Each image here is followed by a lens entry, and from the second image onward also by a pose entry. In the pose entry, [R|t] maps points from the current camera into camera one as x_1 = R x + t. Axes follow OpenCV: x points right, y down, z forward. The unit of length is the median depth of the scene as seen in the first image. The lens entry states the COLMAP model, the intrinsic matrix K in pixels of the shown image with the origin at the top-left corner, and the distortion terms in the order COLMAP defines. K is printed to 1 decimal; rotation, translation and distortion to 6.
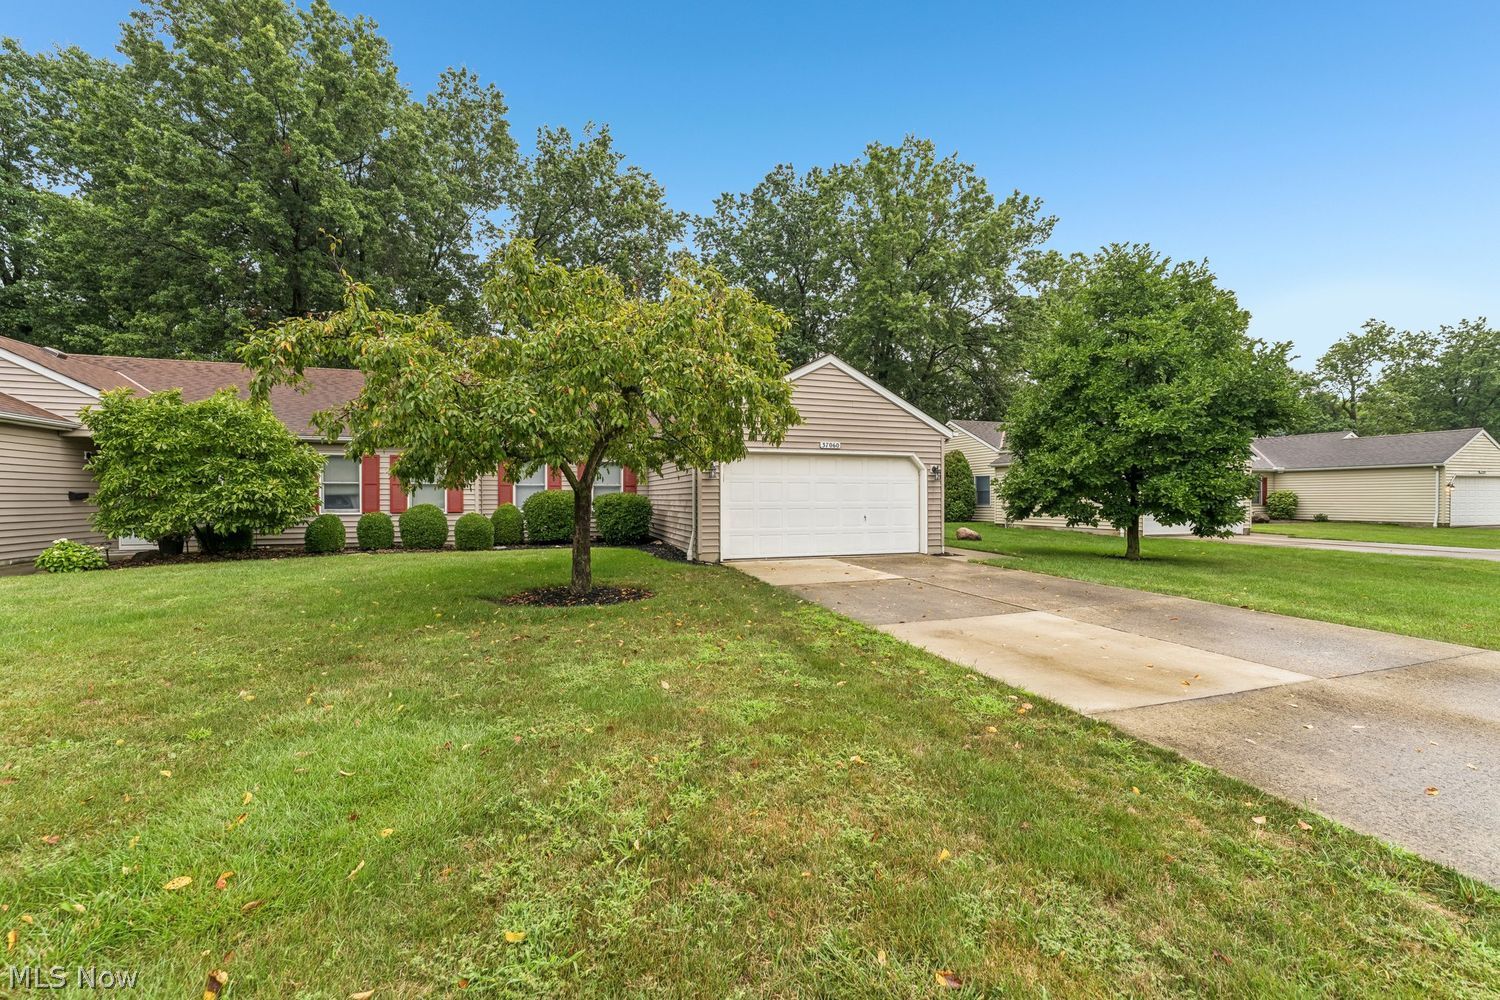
lens RADIAL K [[604.1, 0, 750.0], [0, 604.1, 500.0], [0, 0, 1]] dist [-0.000507, -0.000085]
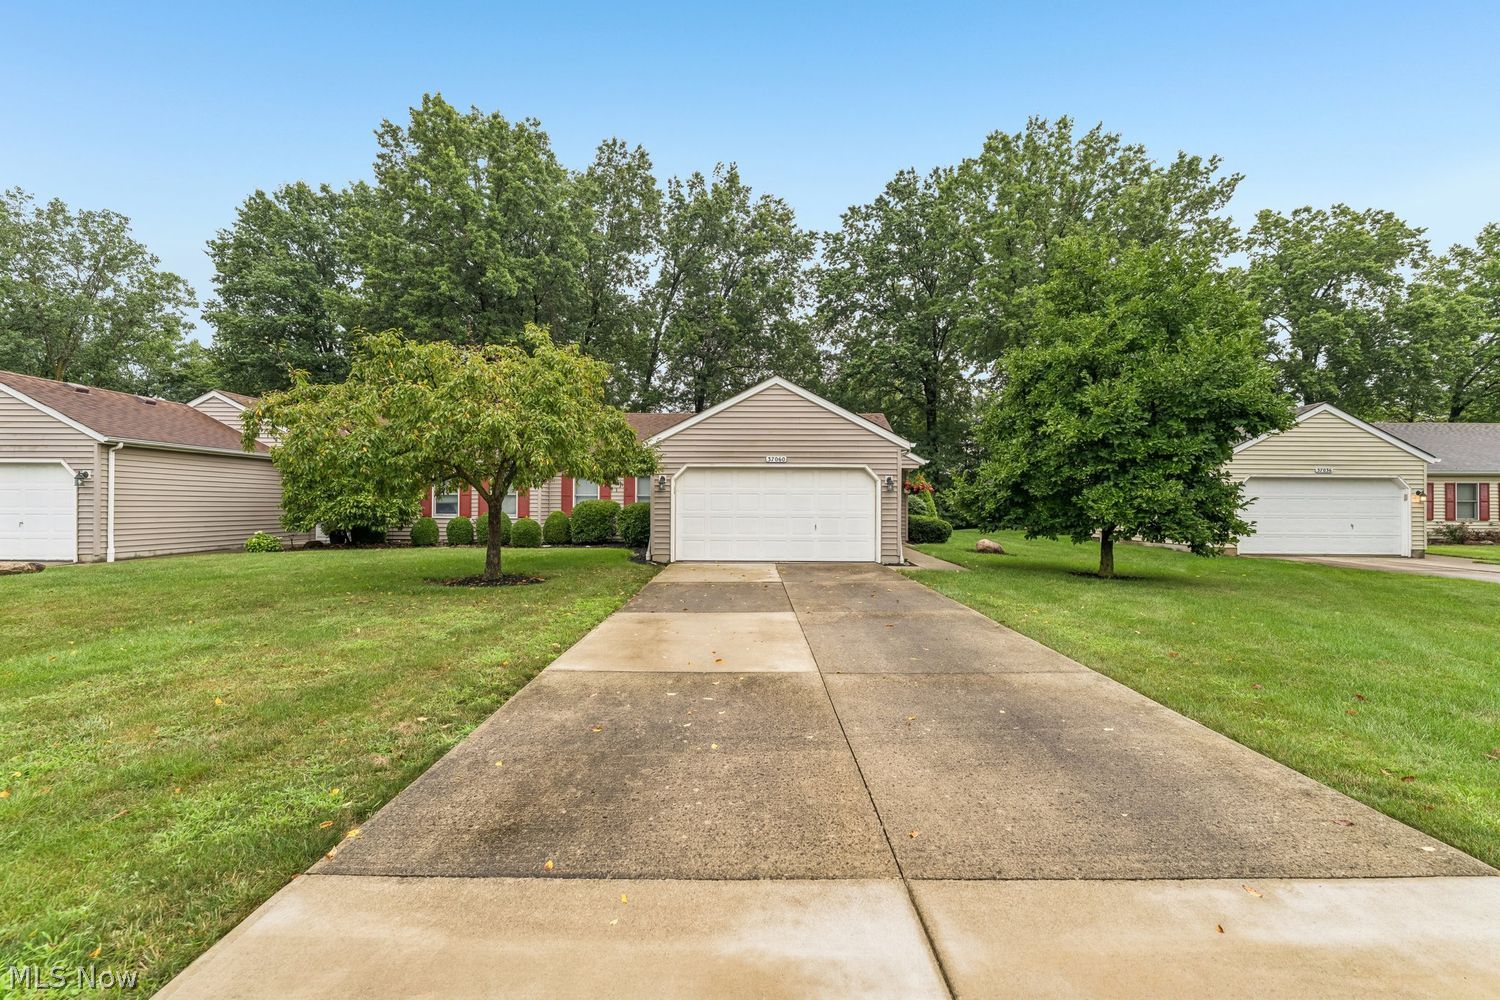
lens RADIAL K [[605.8, 0, 751.9], [0, 605.8, 500.0], [0, 0, 1]] dist [-0.001027, -0.000011]
pose [[0.944766, 0.002074, -0.327740, 0.229002], [-0.006177, 0.999915, -0.011477, -0.002471], [0.327689, 0.012868, 0.944698, -0.022179]]
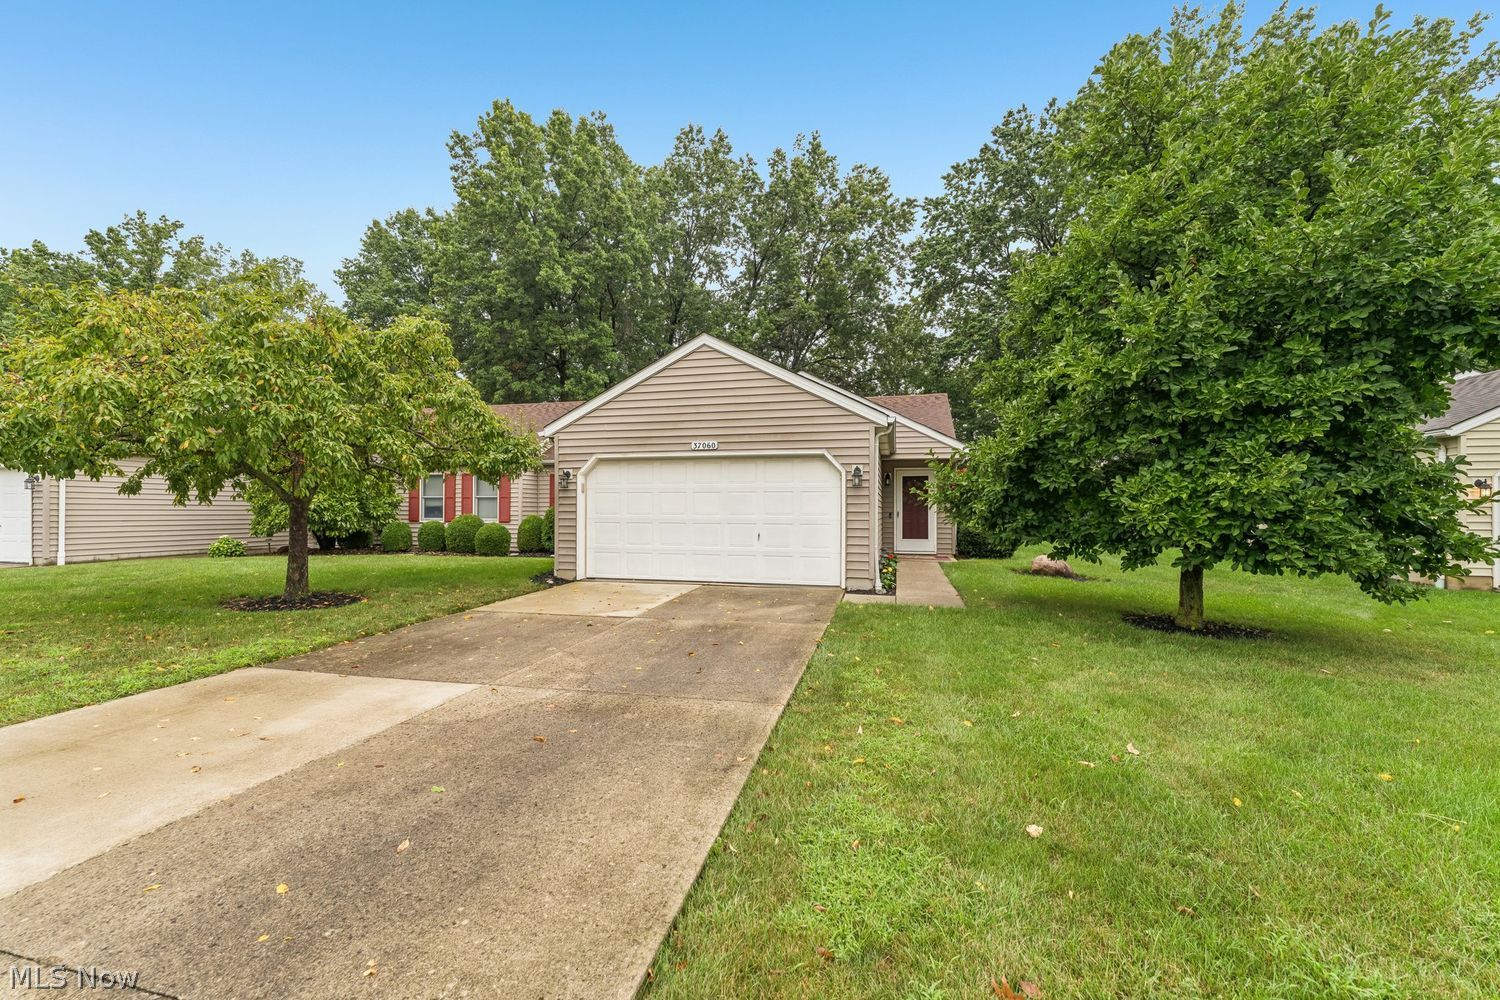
lens RADIAL K [[604.1, 0, 755.2], [0, 604.1, 505.3], [0, 0, 1]] dist [-0.002245, 0.000758]
pose [[0.840862, -0.000345, -0.541249, 0.320945], [-0.005627, 0.999940, -0.009378, -0.001710], [0.541220, 0.010931, 0.840810, 0.181892]]
